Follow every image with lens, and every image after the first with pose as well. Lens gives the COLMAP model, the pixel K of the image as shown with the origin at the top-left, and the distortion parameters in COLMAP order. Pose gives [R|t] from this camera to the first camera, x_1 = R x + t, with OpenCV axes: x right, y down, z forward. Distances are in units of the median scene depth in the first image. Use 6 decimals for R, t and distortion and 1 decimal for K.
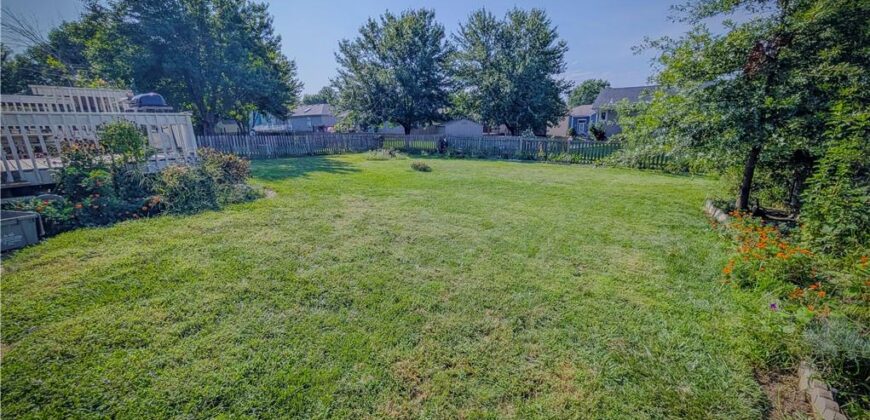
lens RADIAL K [[330.1, 0, 434.7], [0, 330.1, 214.0], [0, 0, 1]] dist [0.000270, 0.000048]
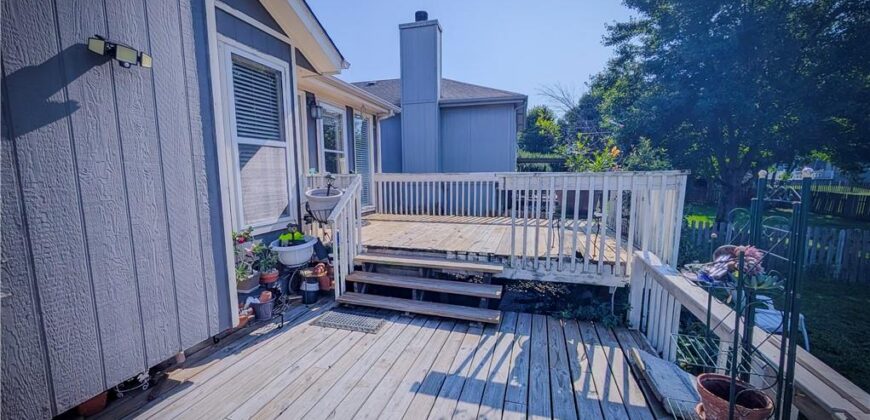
lens RADIAL K [[330.1, 0, 434.2], [0, 330.1, 206.9], [0, 0, 1]] dist [0.000270, 0.000048]
pose [[0.340103, 0.118692, -0.932868, -0.383967], [-0.241680, 0.969715, 0.035269, -0.164670], [0.908802, 0.213460, 0.358488, 0.365460]]
